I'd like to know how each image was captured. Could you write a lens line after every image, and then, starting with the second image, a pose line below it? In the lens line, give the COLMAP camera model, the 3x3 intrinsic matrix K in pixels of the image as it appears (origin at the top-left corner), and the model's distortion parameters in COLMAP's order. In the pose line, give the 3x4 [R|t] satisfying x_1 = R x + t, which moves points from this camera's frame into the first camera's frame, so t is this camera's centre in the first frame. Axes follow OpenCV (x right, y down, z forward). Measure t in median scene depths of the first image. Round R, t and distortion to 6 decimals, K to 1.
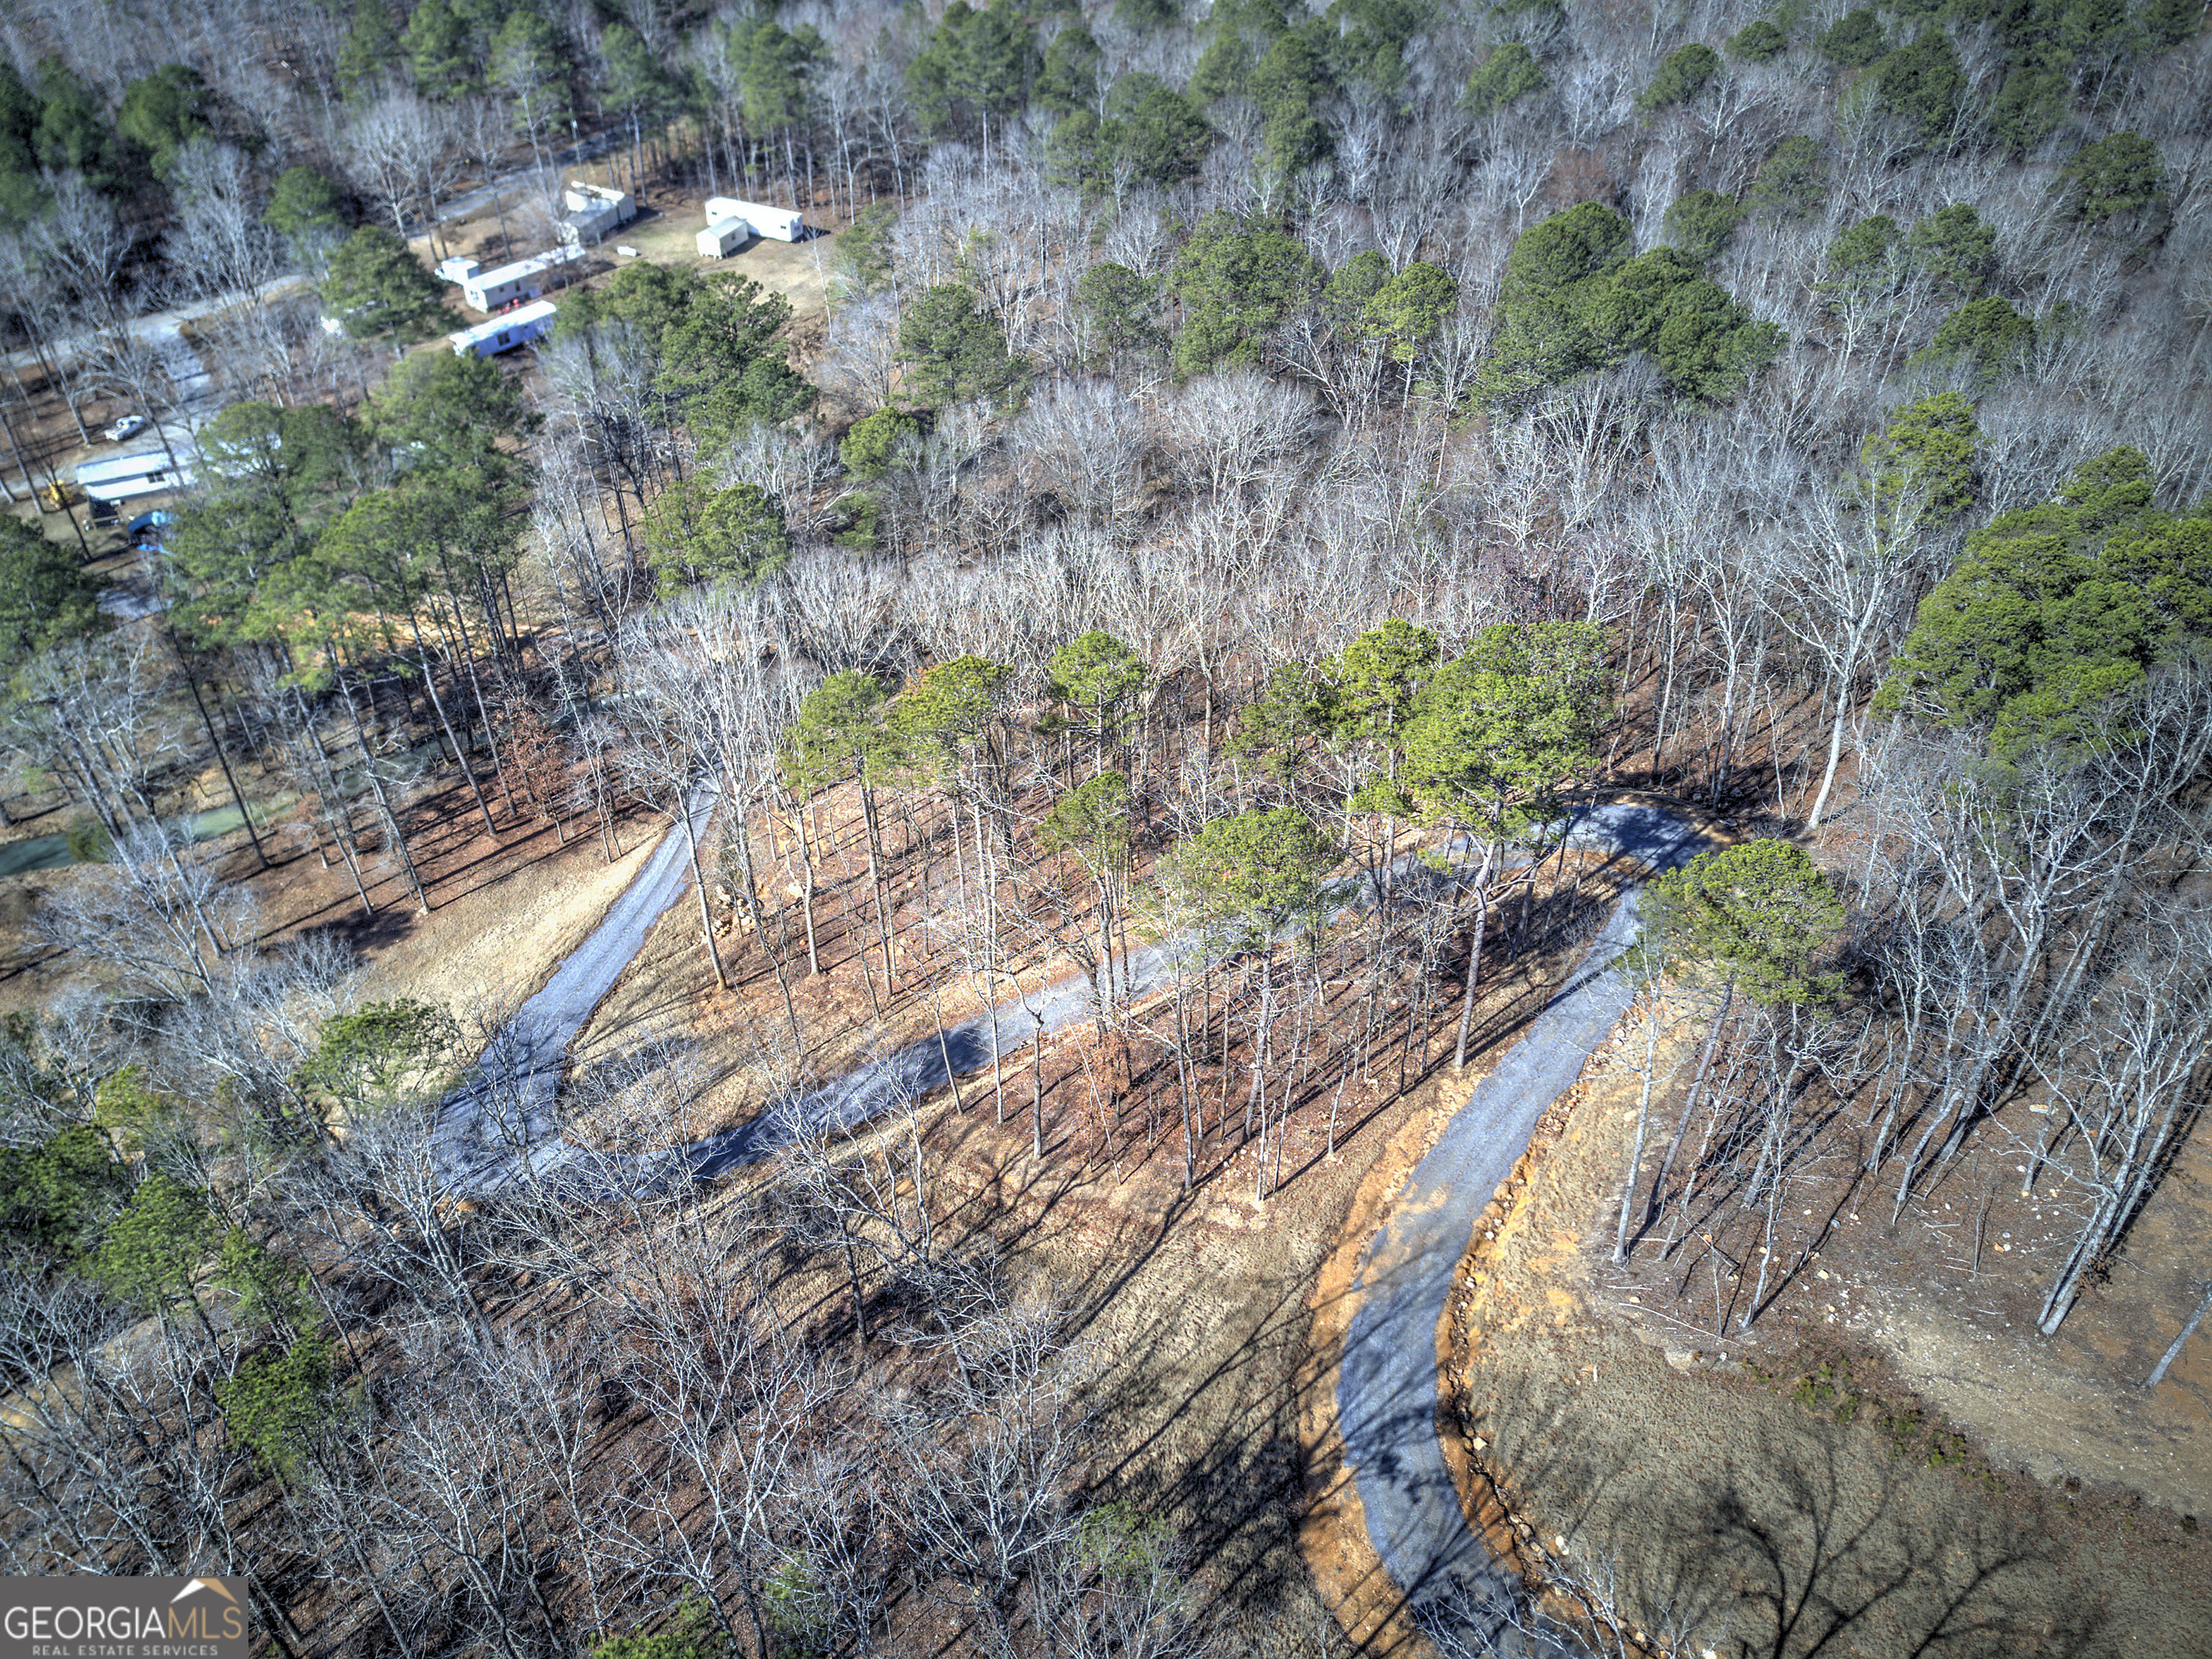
lens RADIAL K [[1647.7, 0, 1096.2], [0, 1647.7, 823.0], [0, 0, 1]] dist [0.019755, -0.019091]
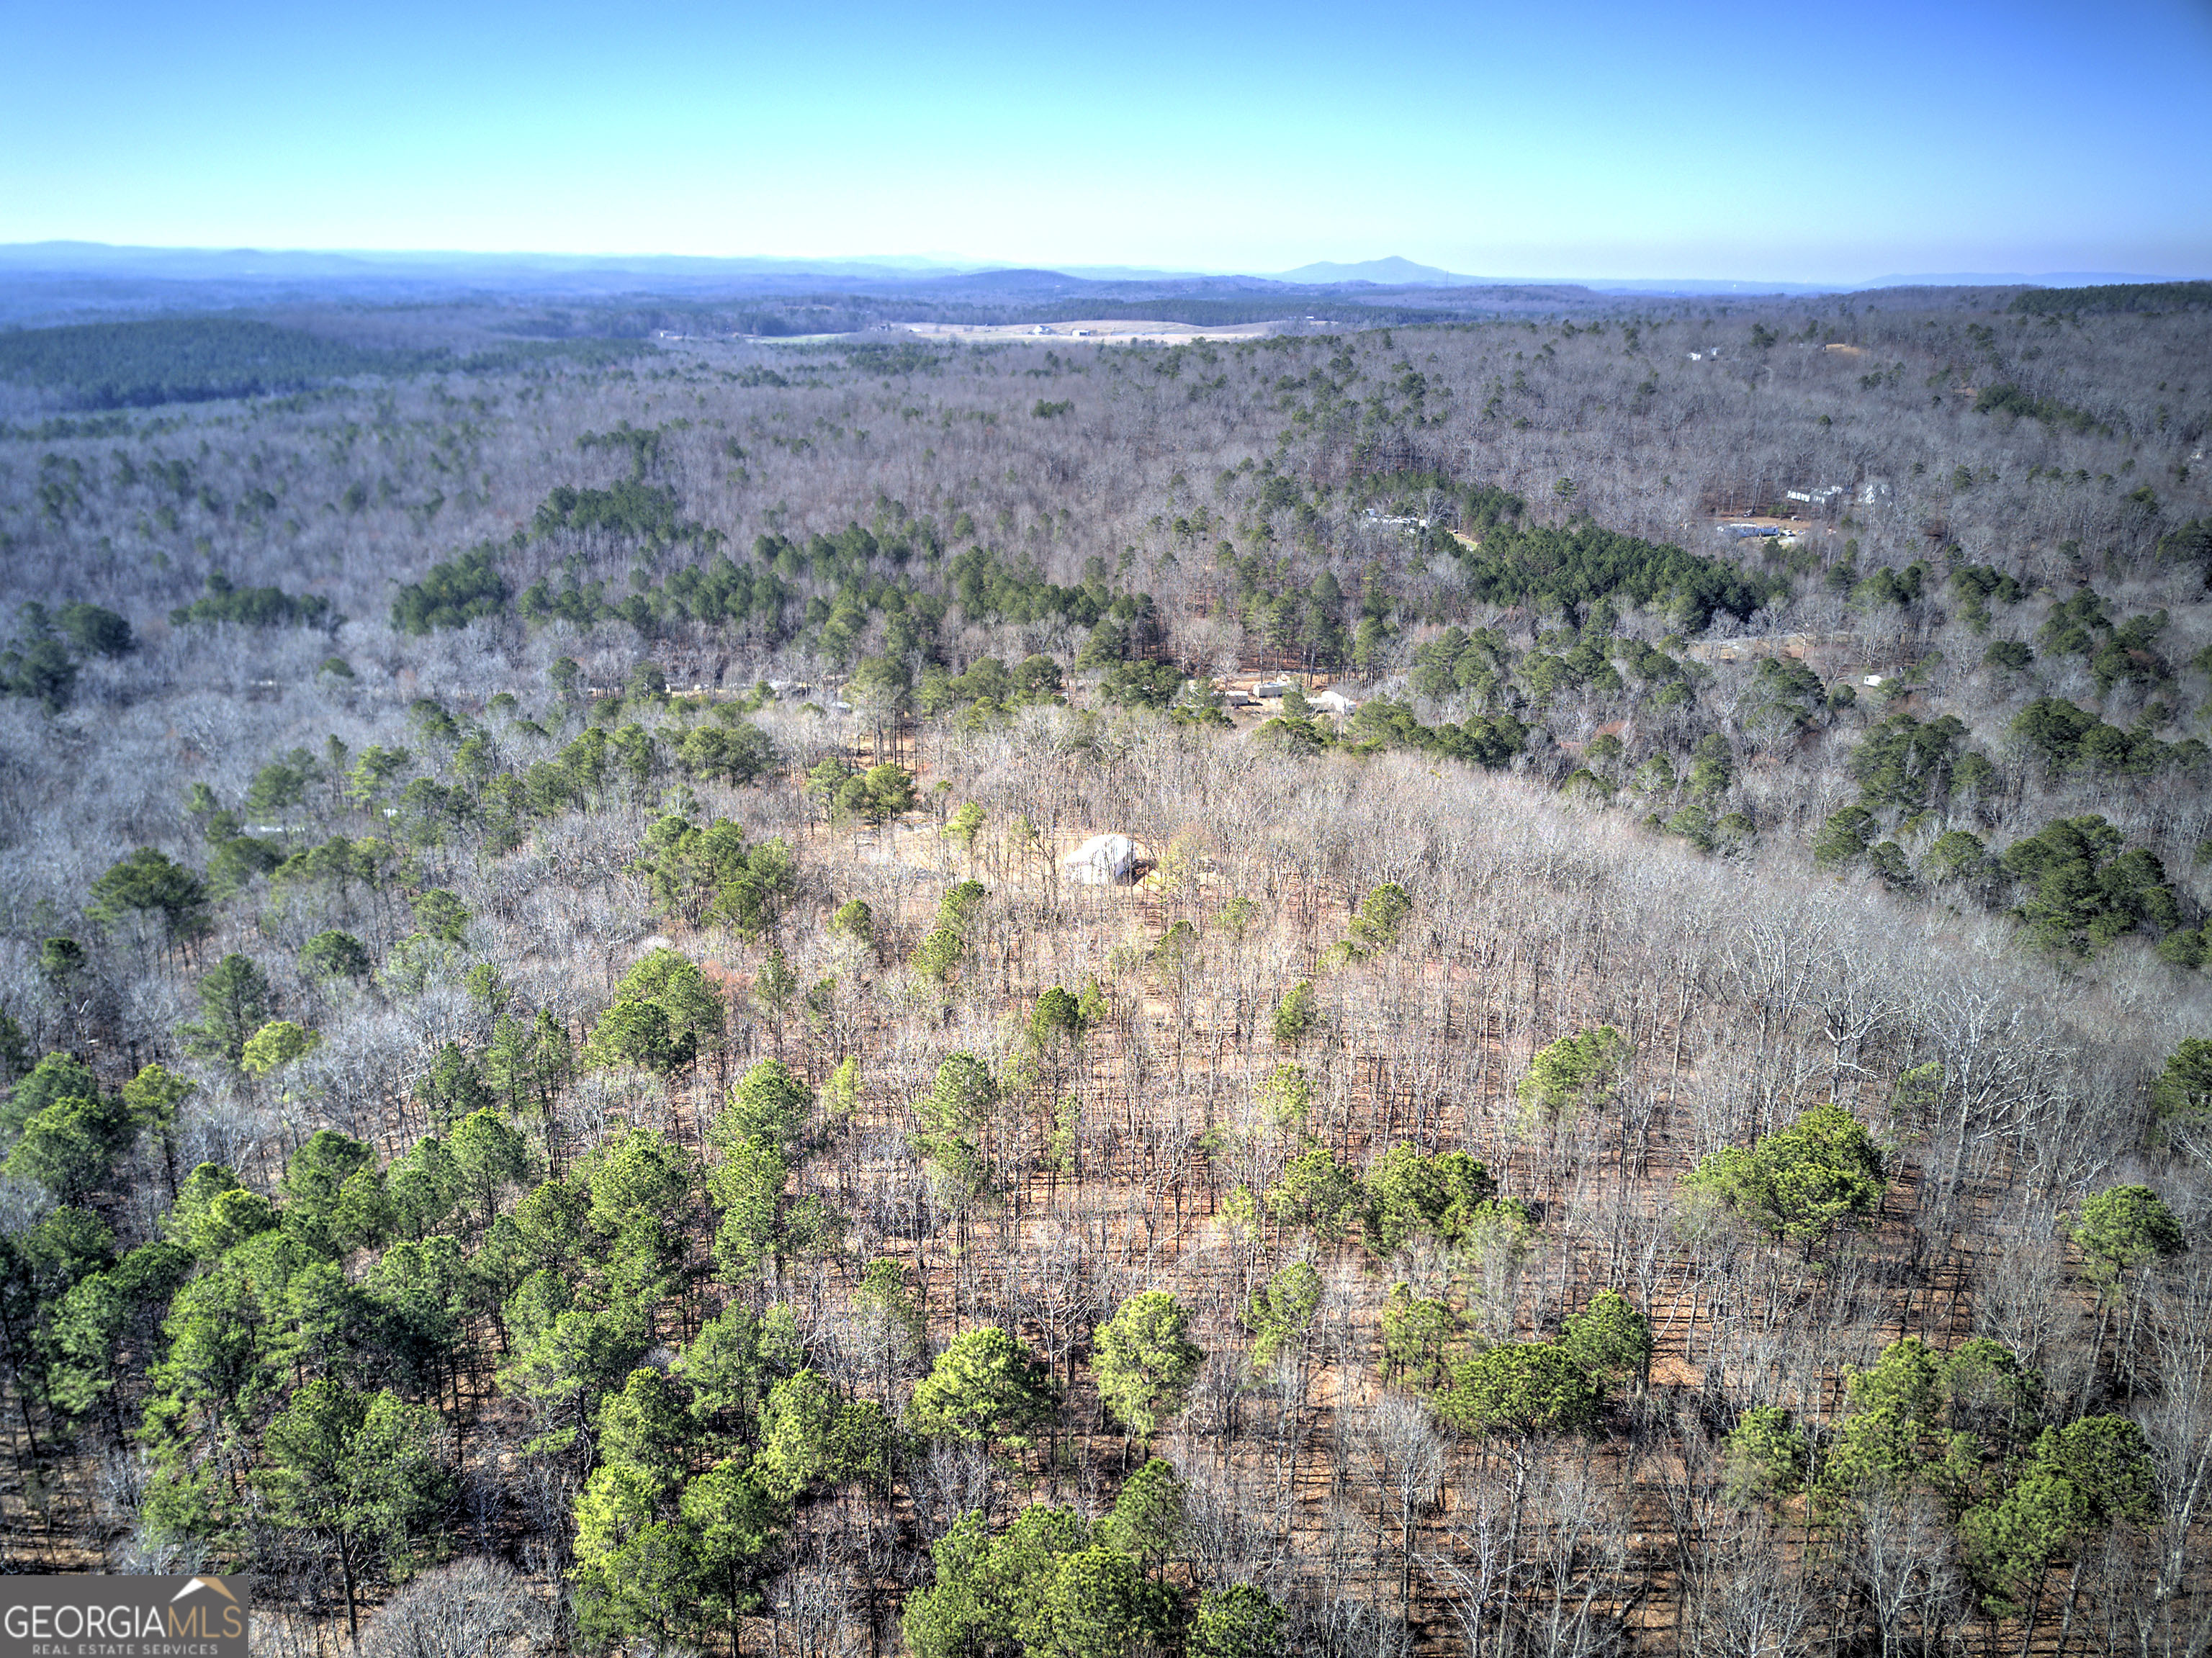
lens RADIAL K [[1647.6, 0, 1090.3], [0, 1647.6, 838.2], [0, 0, 1]] dist [0.019755, -0.019091]
pose [[0.679965, 0.239068, -0.693177, 1.012830], [-0.482771, 0.857502, -0.177828, 0.270692], [0.551887, 0.455563, 0.698486, -0.477094]]
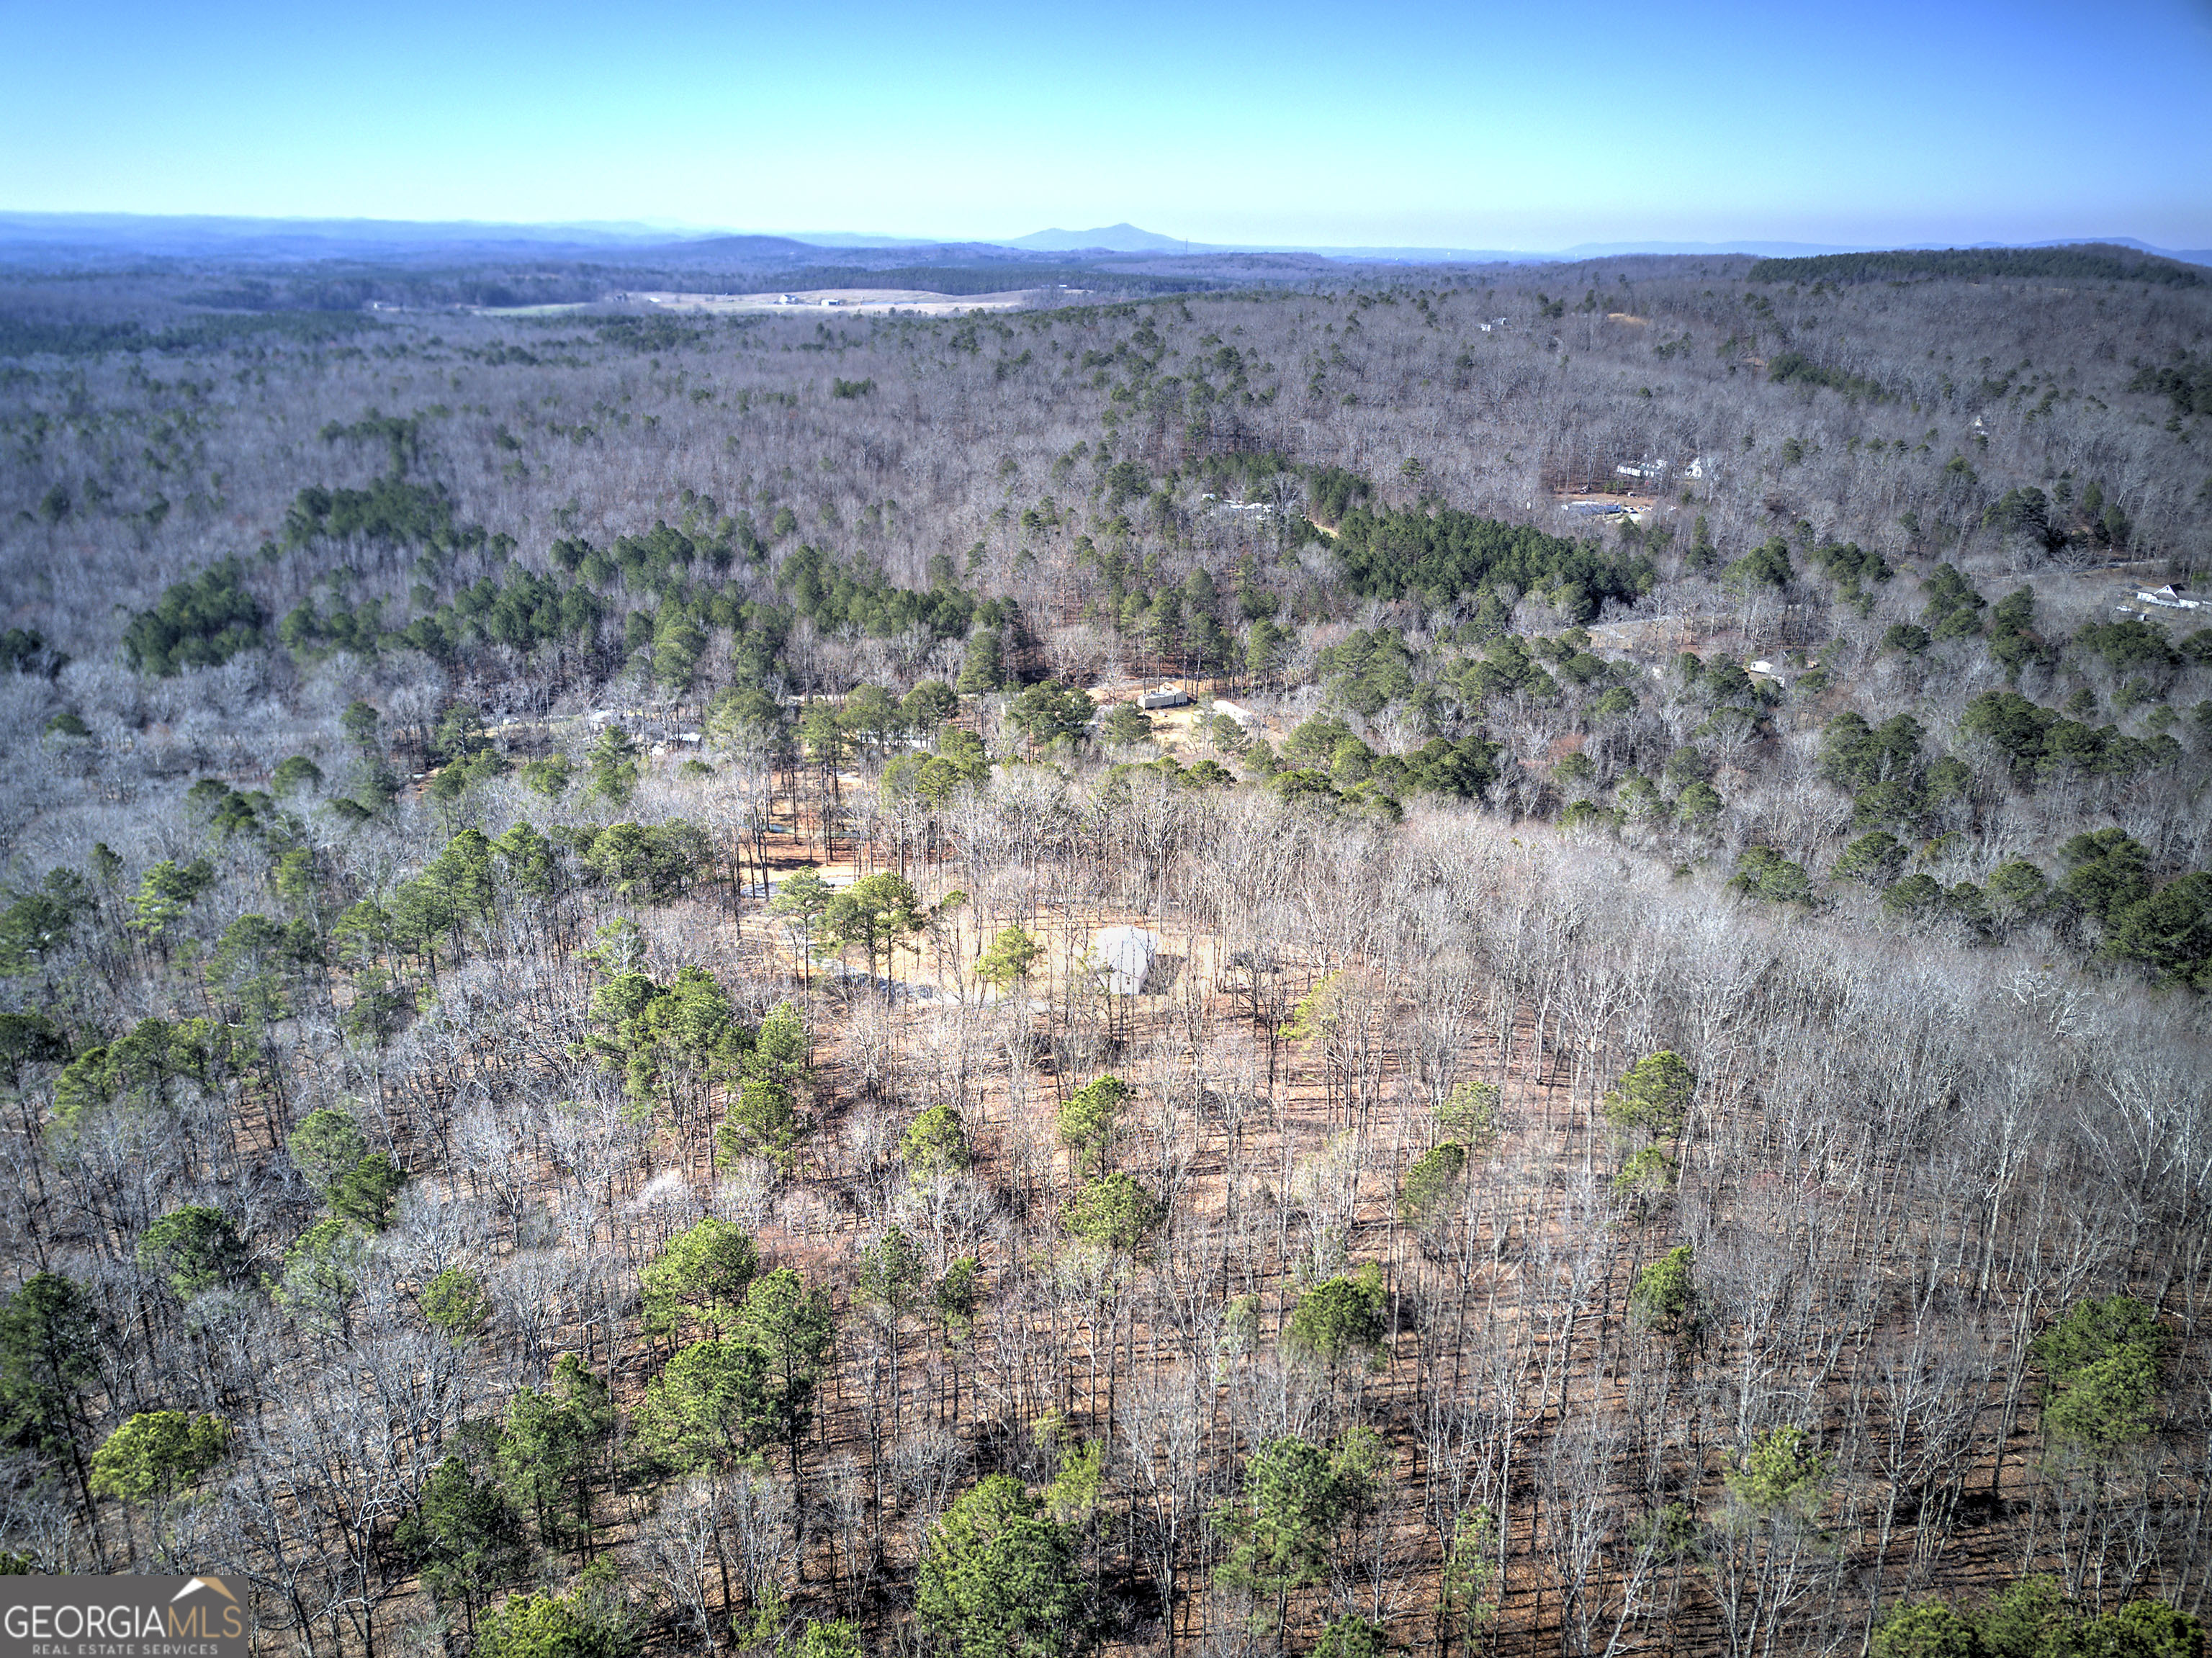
lens RADIAL K [[1647.6, 0, 1084.3], [0, 1647.6, 837.4], [0, 0, 1]] dist [0.019755, -0.019091]
pose [[0.782629, 0.214375, -0.584410, 0.768890], [-0.411149, 0.882923, -0.226724, 0.238737], [0.467385, 0.417720, 0.779141, -0.446184]]
